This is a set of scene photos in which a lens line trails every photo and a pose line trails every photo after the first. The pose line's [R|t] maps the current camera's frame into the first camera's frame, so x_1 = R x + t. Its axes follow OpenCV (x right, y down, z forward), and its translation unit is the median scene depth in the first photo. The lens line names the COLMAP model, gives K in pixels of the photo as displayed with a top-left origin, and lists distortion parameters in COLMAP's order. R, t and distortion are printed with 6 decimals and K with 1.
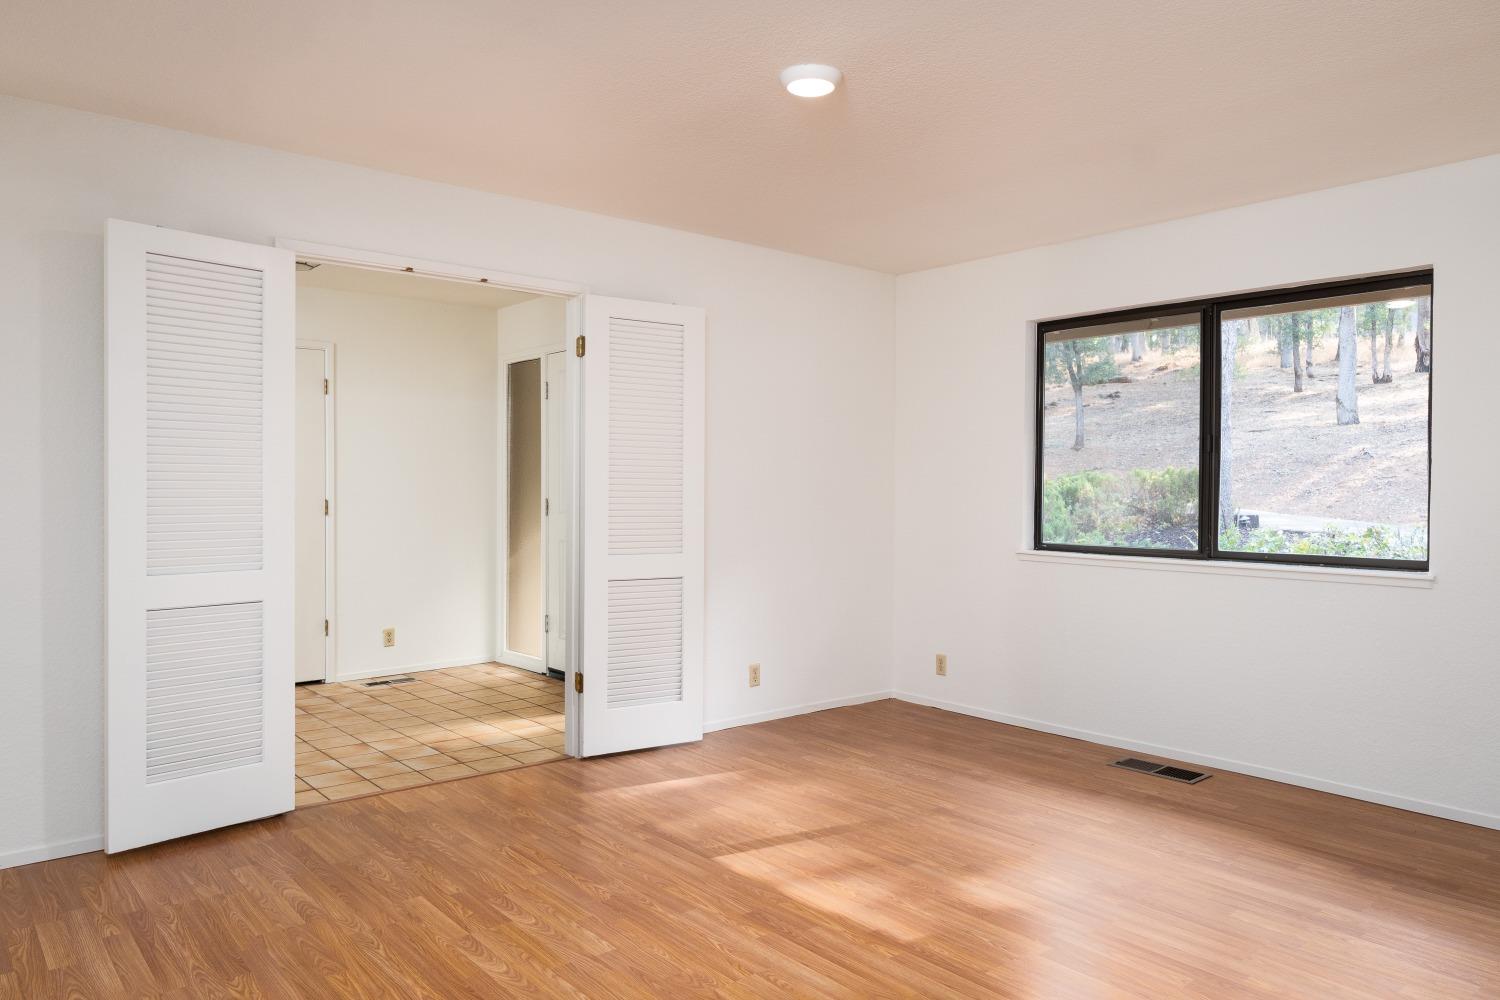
lens RADIAL K [[1028.1, 0, 747.8], [0, 1028.1, 498.1], [0, 0, 1]] dist [-0.002410, 0.000709]
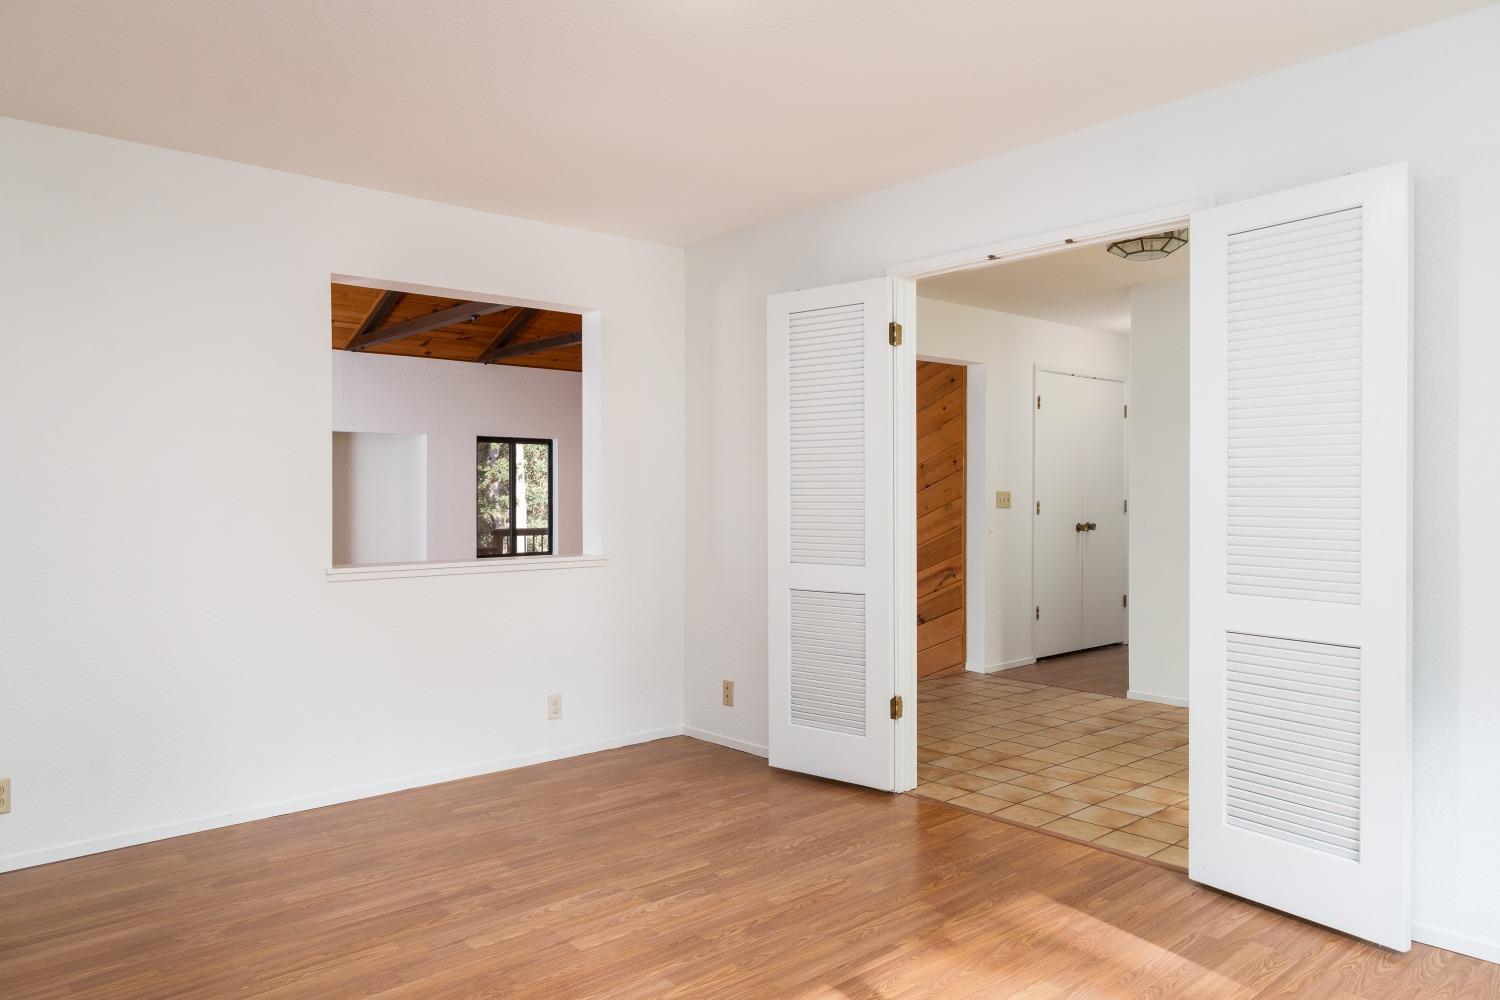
lens RADIAL K [[1028.1, 0, 745.4], [0, 1028.1, 499.9], [0, 0, 1]] dist [-0.002410, 0.000709]
pose [[0.010823, 0.001126, -0.999941, 0.698196], [-0.005727, 0.999983, 0.001064, -0.004575], [0.999925, 0.005715, 0.010829, 0.908444]]
